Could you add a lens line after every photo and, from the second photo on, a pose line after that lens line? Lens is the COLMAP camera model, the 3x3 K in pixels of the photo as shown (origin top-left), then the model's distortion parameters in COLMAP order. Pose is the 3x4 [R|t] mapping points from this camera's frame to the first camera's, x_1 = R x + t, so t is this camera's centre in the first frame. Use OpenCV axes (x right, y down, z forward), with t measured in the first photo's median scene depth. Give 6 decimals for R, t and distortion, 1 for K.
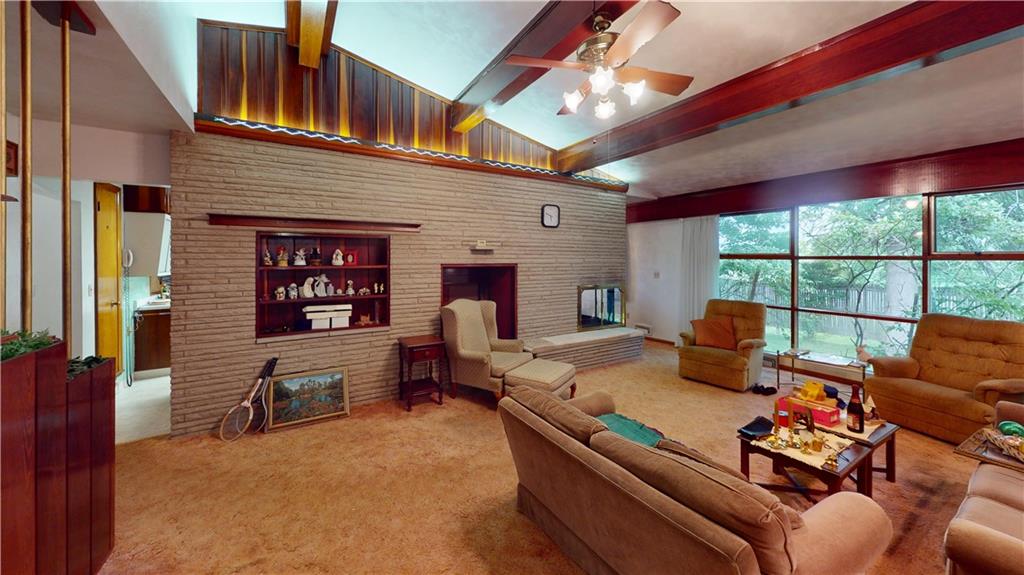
lens RADIAL K [[377.2, 0, 512.0], [0, 377.2, 287.5], [0, 0, 1]] dist [-0.000998, -0.000274]
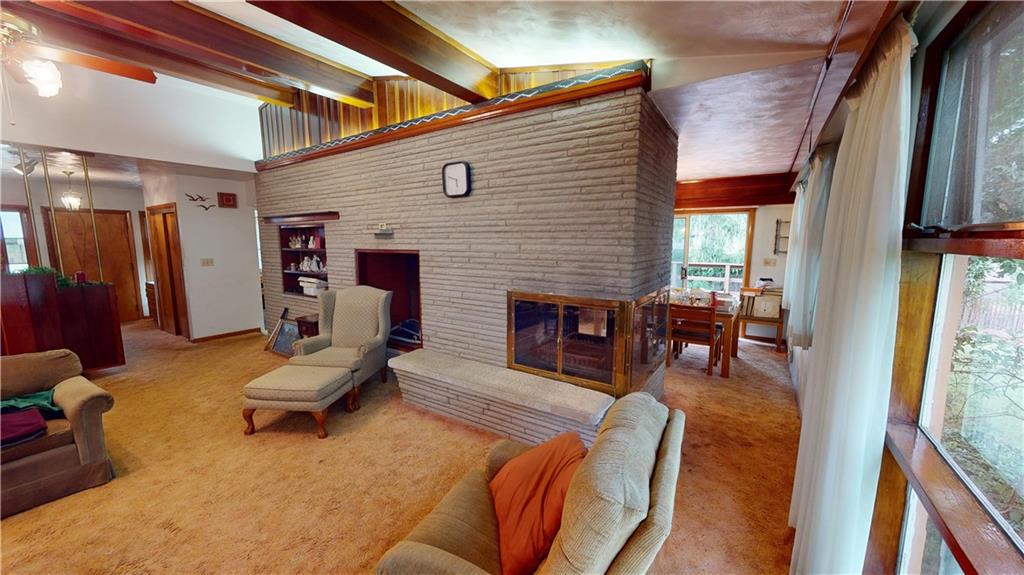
lens RADIAL K [[377.2, 0, 512.0], [0, 377.2, 287.5], [0, 0, 1]] dist [-0.000998, -0.000274]
pose [[0.403918, 0.127516, -0.905864, 0.798998], [-0.054011, 0.991834, 0.115534, -0.087730], [0.913199, 0.002260, 0.407507, 0.858490]]
